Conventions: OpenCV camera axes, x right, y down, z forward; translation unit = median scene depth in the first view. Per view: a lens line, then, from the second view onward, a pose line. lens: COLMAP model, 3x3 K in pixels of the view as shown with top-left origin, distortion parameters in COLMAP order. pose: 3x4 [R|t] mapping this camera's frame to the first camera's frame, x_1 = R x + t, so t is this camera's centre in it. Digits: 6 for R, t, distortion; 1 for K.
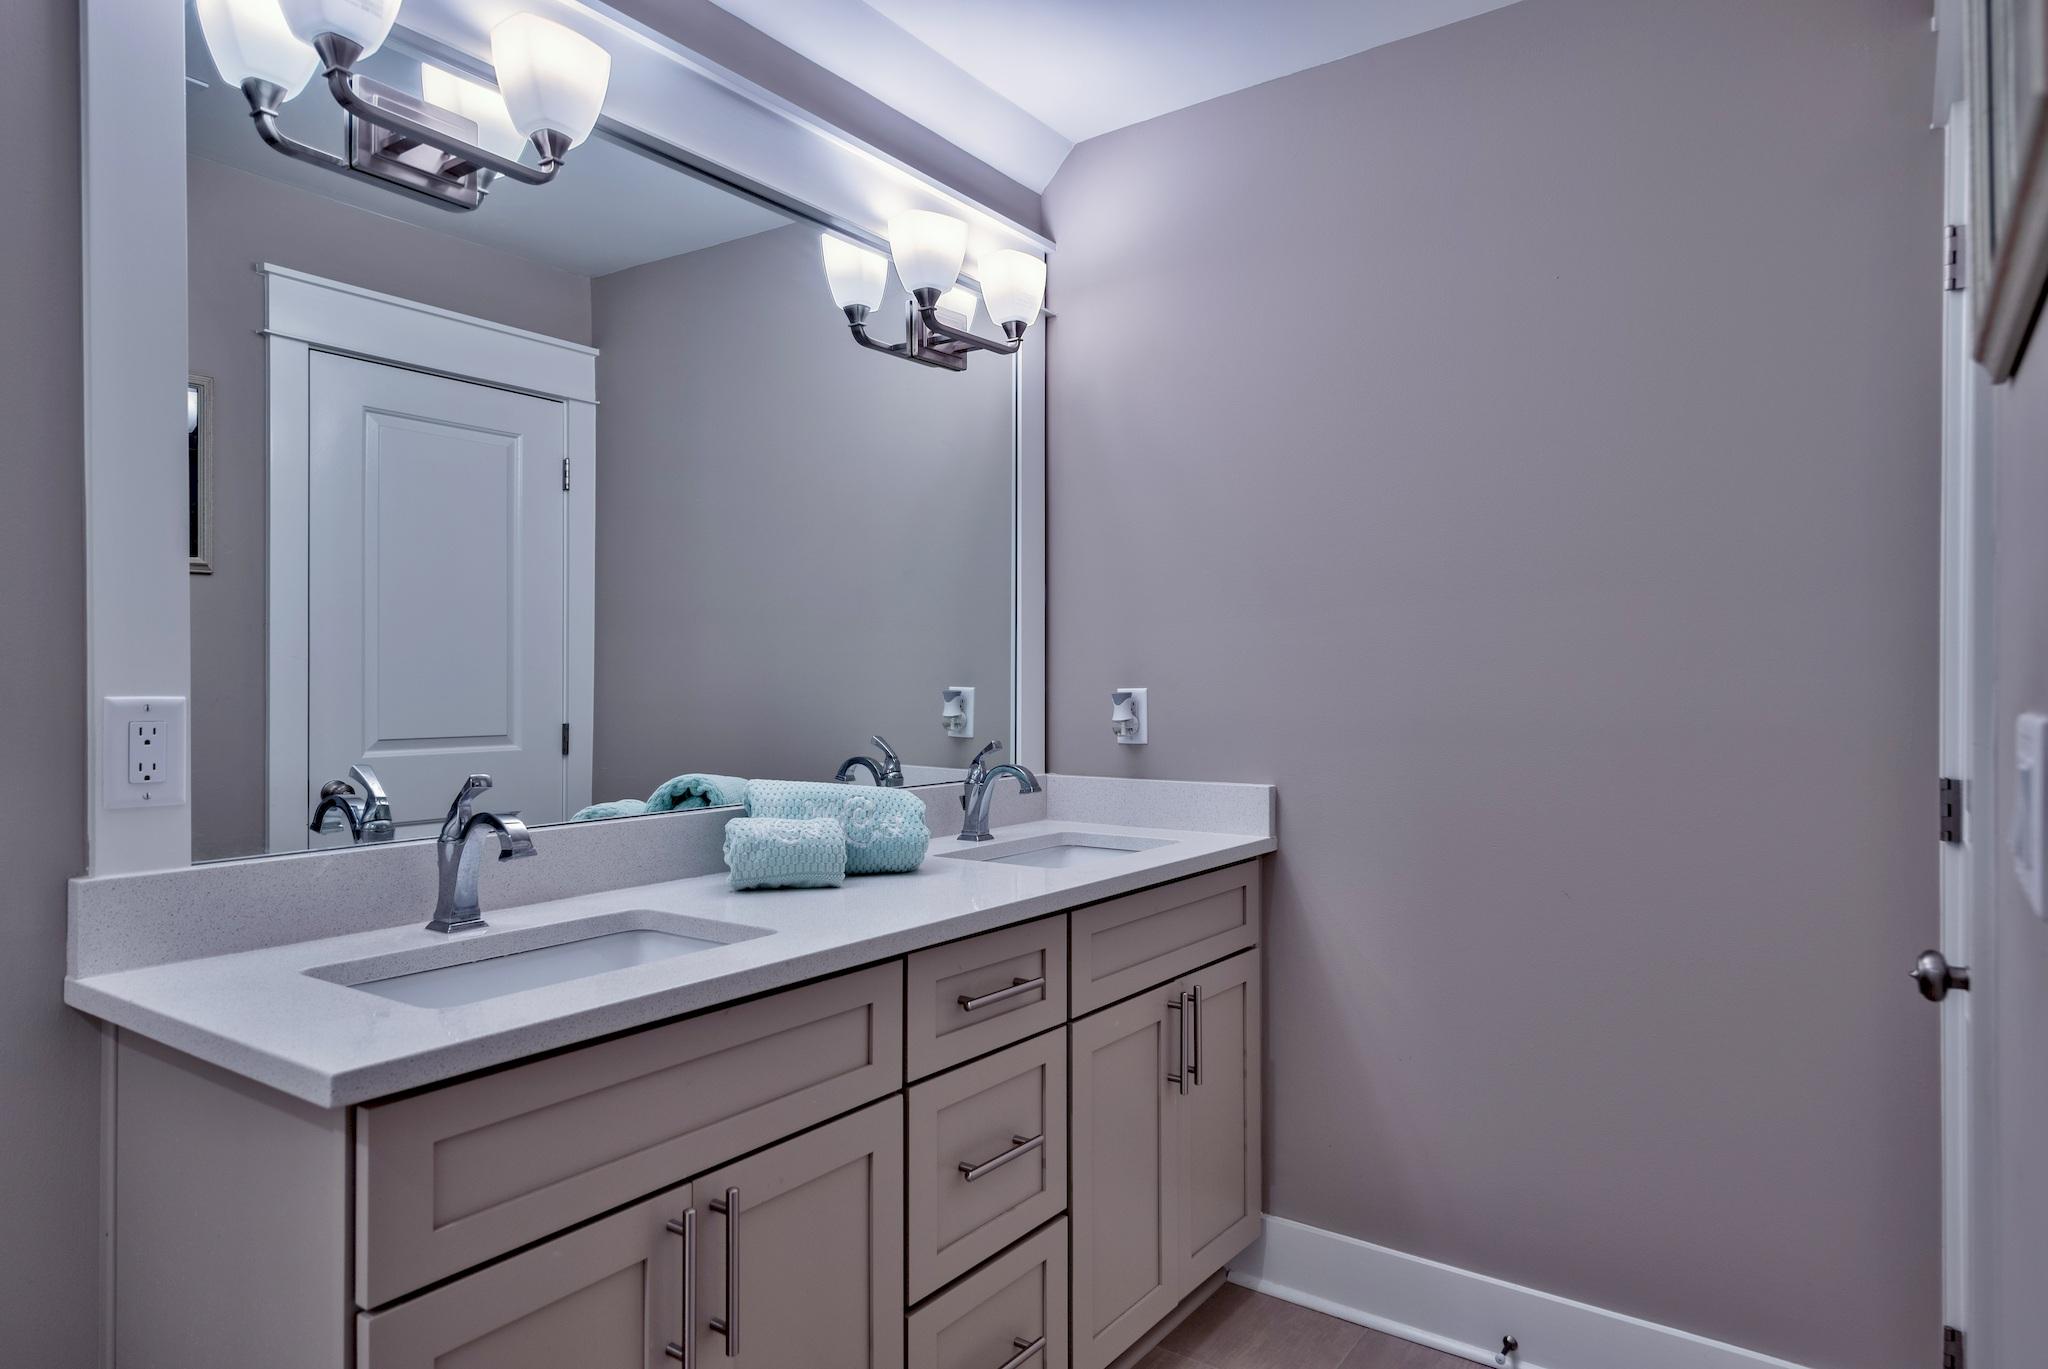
lens RADIAL K [[1221.4, 0, 1024.0], [0, 1221.4, 684.5], [0, 0, 1]] dist [0.025814, -0.000013]
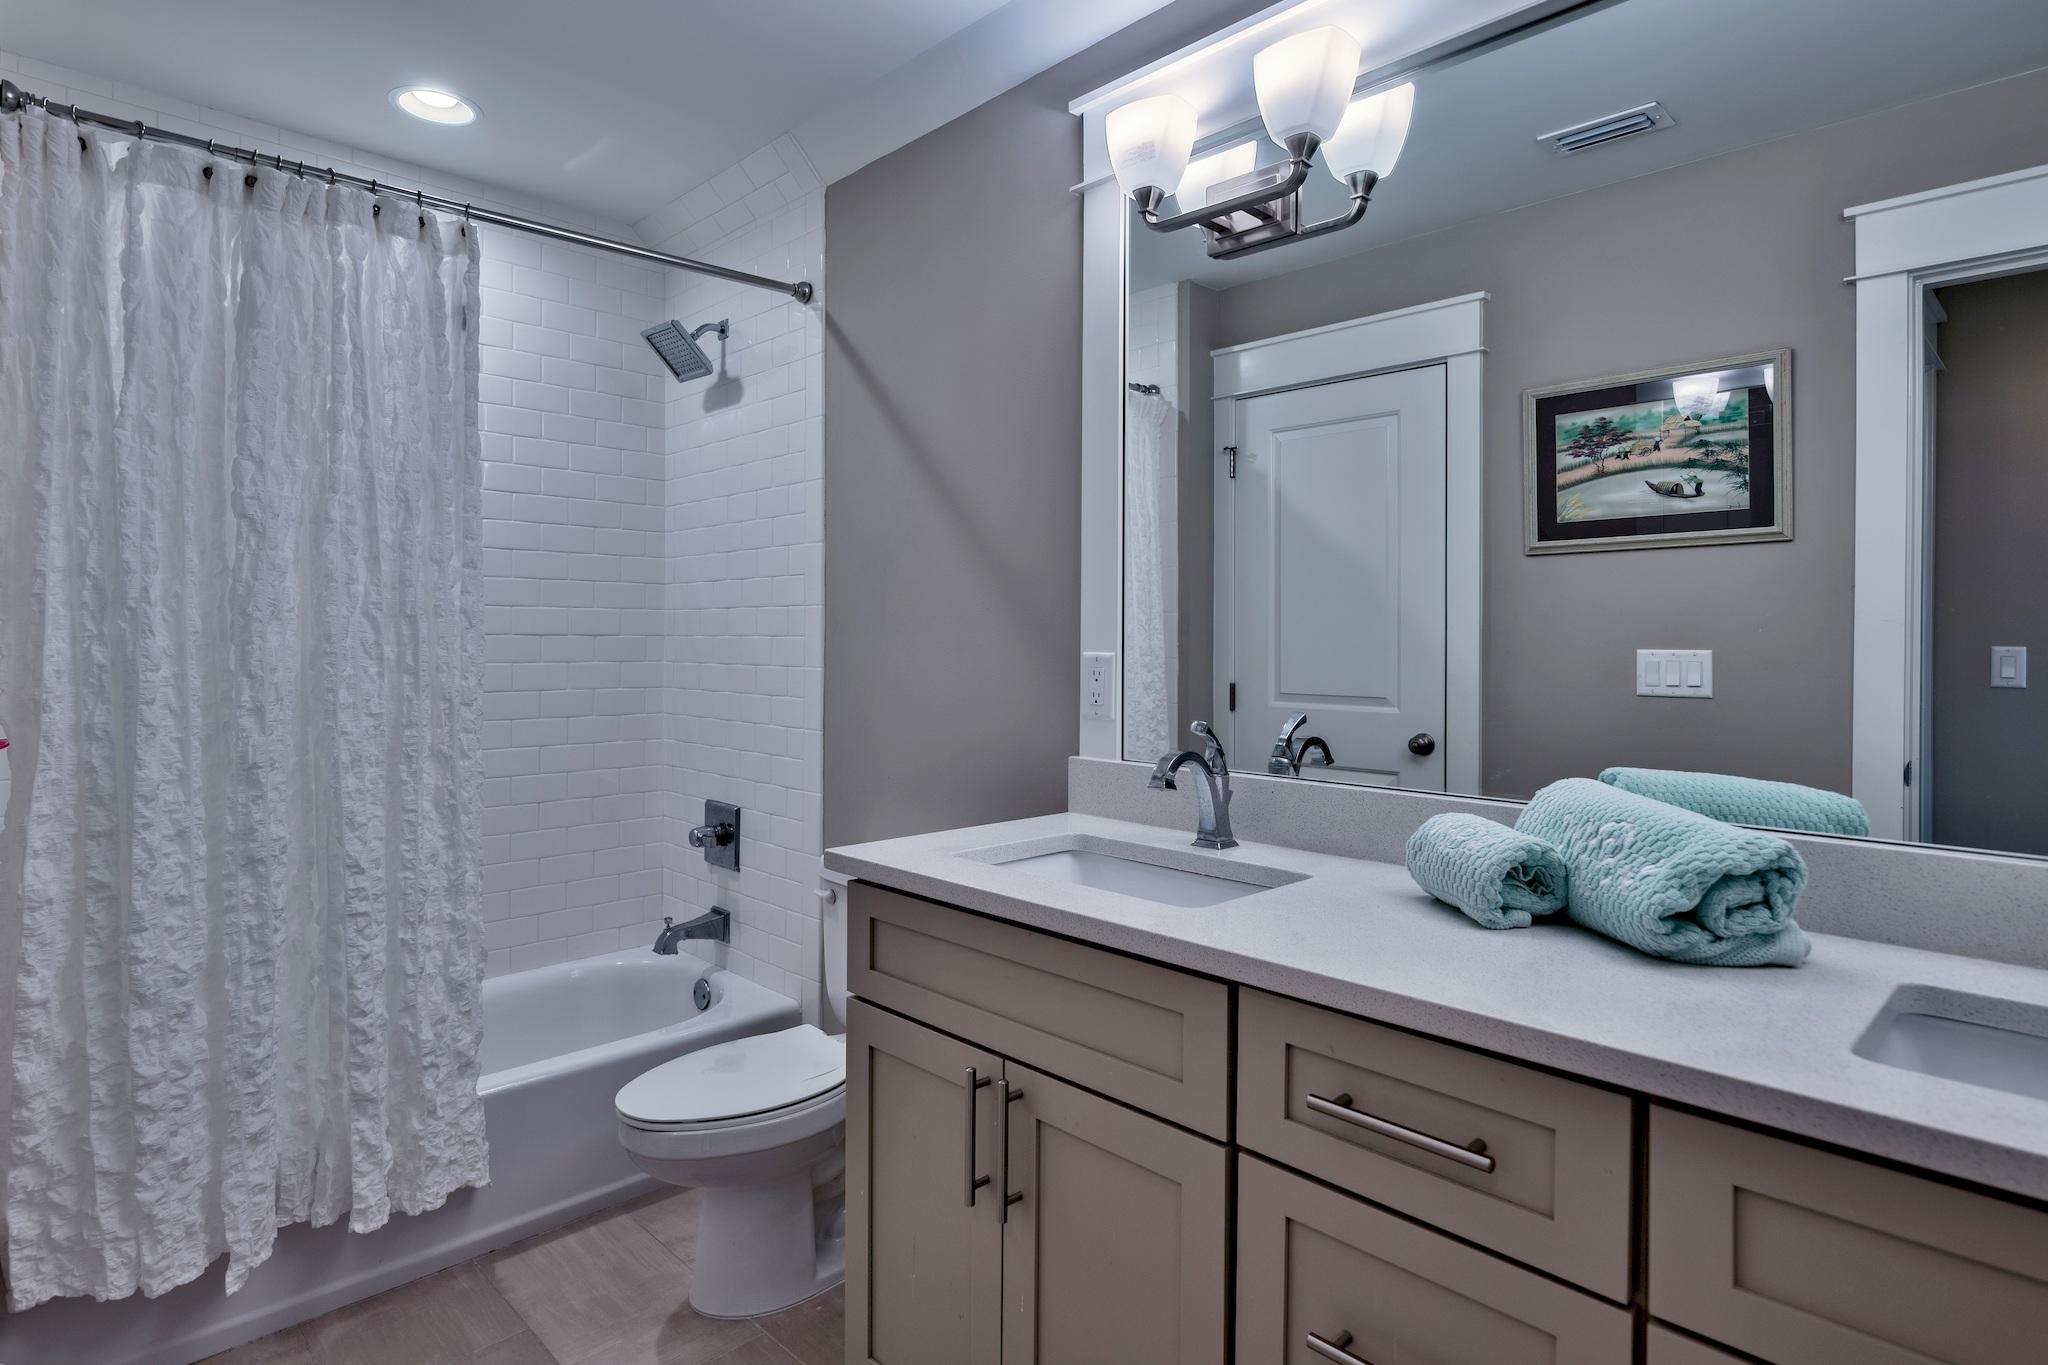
lens RADIAL K [[1232.2, 0, 1023.6], [0, 1232.2, 637.1], [0, 0, 1]] dist [0.019313, -0.000003]
pose [[-0.211993, -0.002946, -0.977267, 0.706250], [-0.022887, 0.999736, 0.001952, -0.008765], [0.977003, 0.022781, -0.212005, 0.982217]]
